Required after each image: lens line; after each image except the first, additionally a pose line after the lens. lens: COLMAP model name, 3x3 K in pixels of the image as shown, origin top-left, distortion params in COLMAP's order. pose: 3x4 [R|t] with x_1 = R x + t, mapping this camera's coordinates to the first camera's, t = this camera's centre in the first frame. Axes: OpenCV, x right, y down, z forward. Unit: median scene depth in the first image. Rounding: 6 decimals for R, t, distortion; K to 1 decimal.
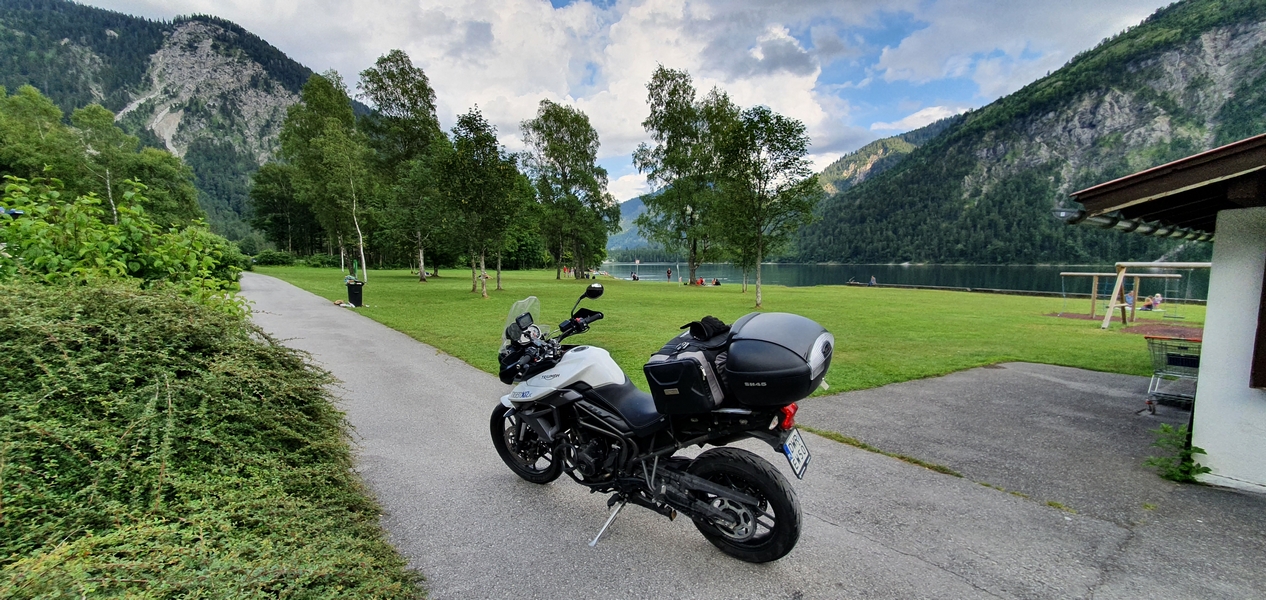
lens RADIAL K [[506.2, 0, 631.4], [0, 506.2, 310.6], [0, 0, 1]] dist [0.011084, -0.000527]
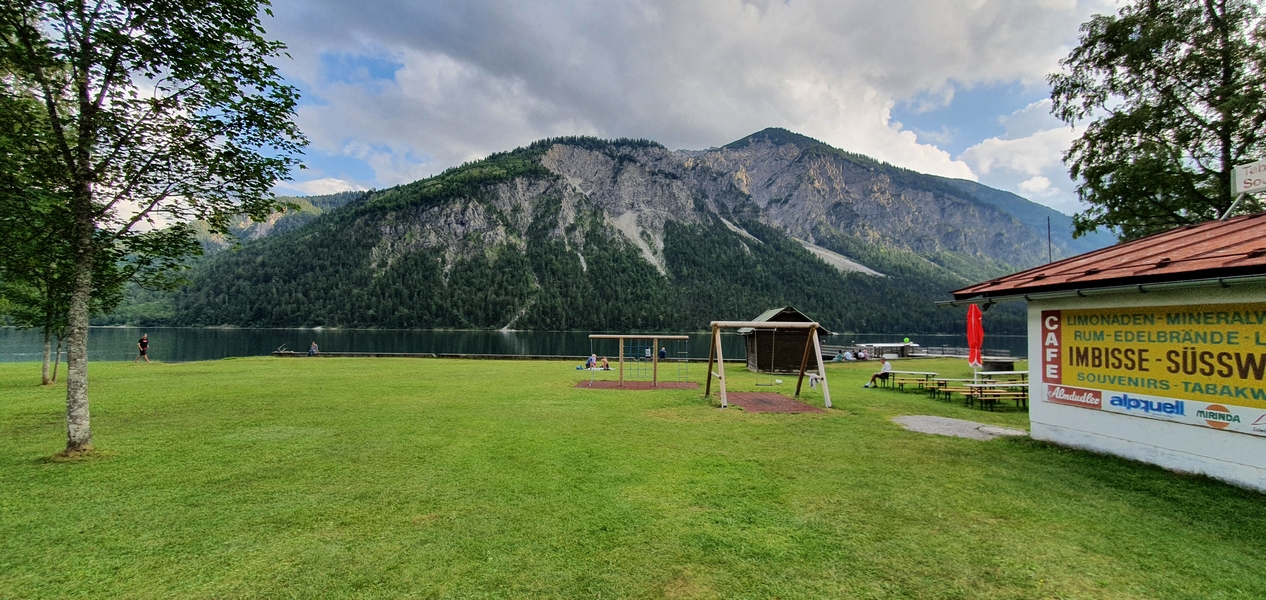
lens RADIAL K [[503.4, 0, 628.7], [0, 503.4, 311.8], [0, 0, 1]] dist [0.008965, -0.004752]
pose [[0.497889, 0.033507, 0.866593, 0.074274], [0.074906, 0.993857, -0.081464, -0.020731], [-0.864000, 0.105473, 0.492321, 0.277236]]
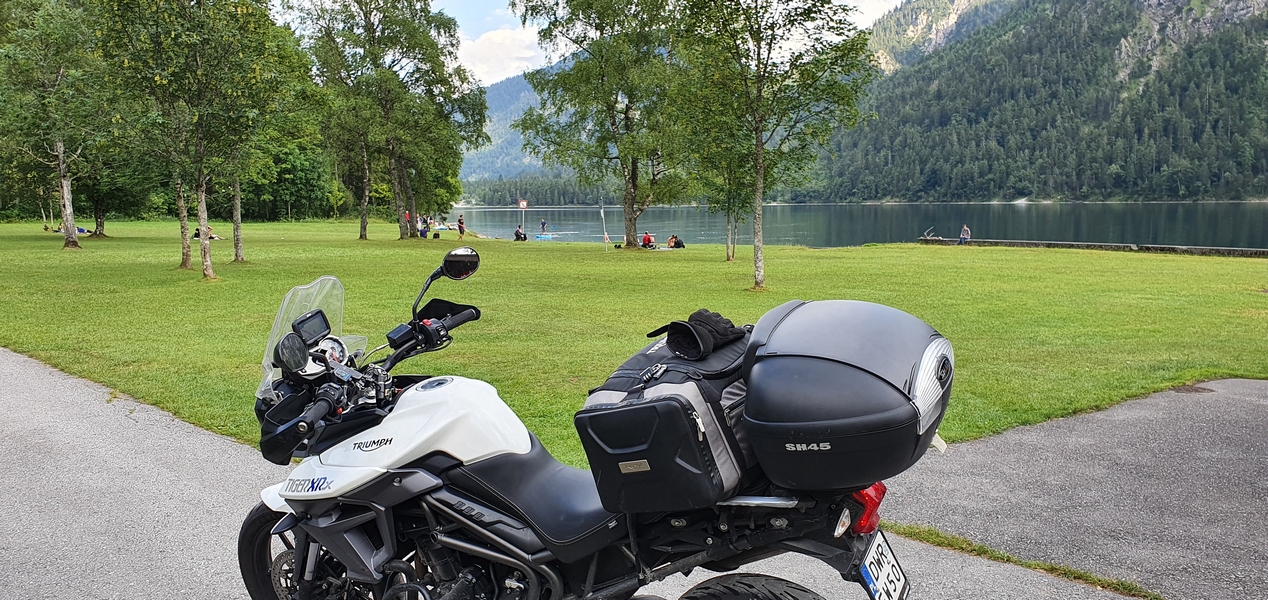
lens RADIAL K [[990.7, 0, 630.5], [0, 990.7, 306.5], [0, 0, 1]] dist [0.027432, -0.008806]
pose [[0.992589, -0.022076, 0.119499, -0.001788], [0.021020, 0.999728, 0.010089, -0.000190], [-0.119690, -0.007502, 0.992783, 0.003160]]
